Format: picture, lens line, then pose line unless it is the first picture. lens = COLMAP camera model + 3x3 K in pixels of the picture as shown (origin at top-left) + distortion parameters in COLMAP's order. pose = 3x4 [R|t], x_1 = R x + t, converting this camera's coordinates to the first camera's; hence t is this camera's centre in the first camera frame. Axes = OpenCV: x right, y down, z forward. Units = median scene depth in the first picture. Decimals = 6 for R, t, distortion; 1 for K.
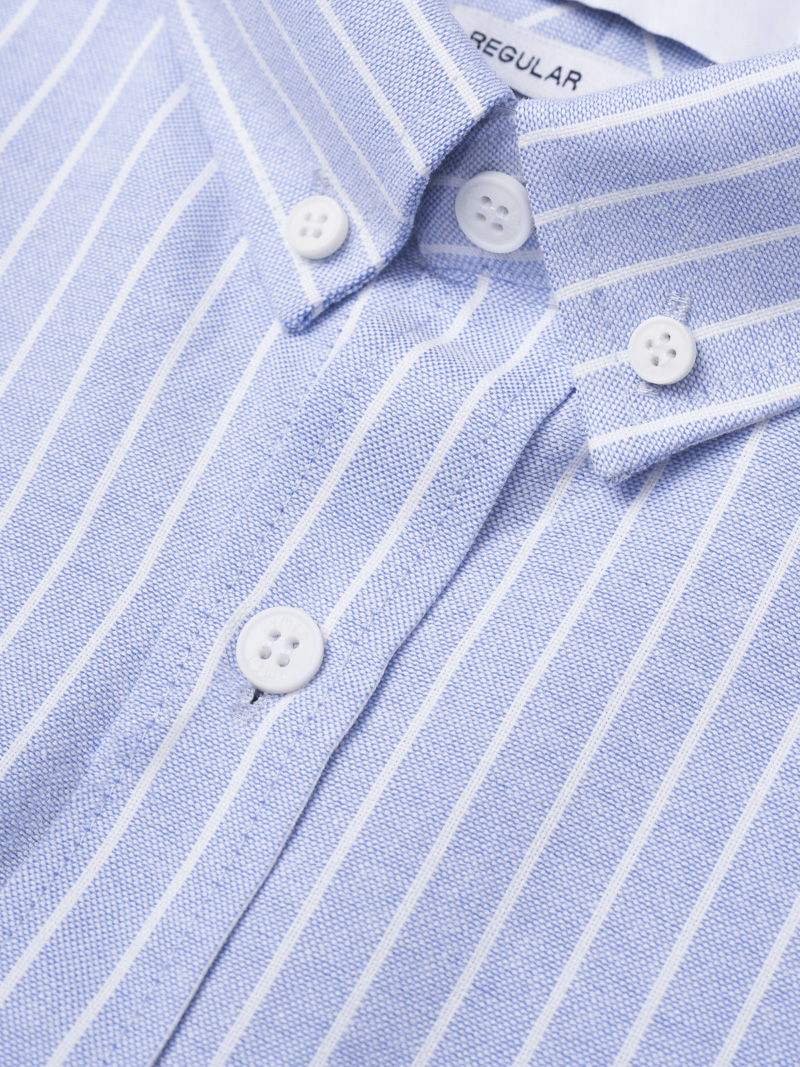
lens RADIAL K [[4184.7, 0, 400.7], [0, 4184.7, 533.4], [0, 0, 1]] dist [-0.043248, 0.000000]
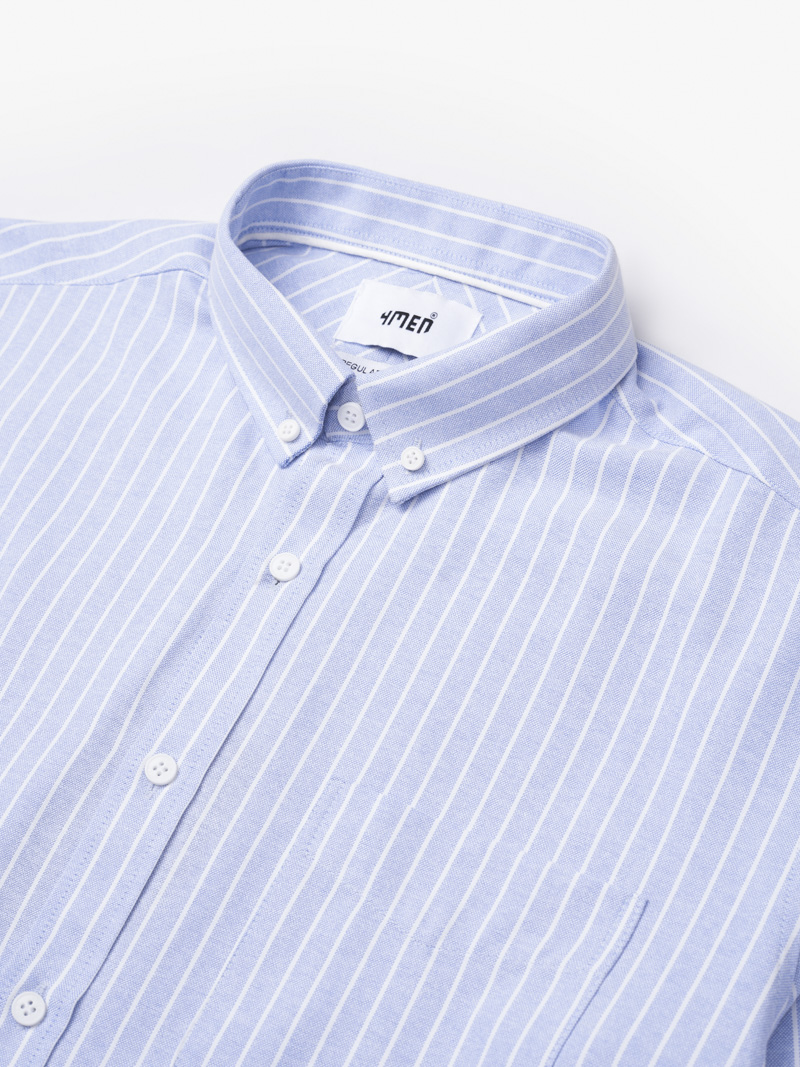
lens RADIAL K [[4184.7, 0, 399.9], [0, 4184.7, 533.7], [0, 0, 1]] dist [-0.043248, 0.000000]
pose [[0.997963, -0.062476, 0.012944, 0.013768], [0.063689, 0.987565, -0.143733, 0.414797], [-0.003803, 0.144264, 0.989532, -1.806619]]
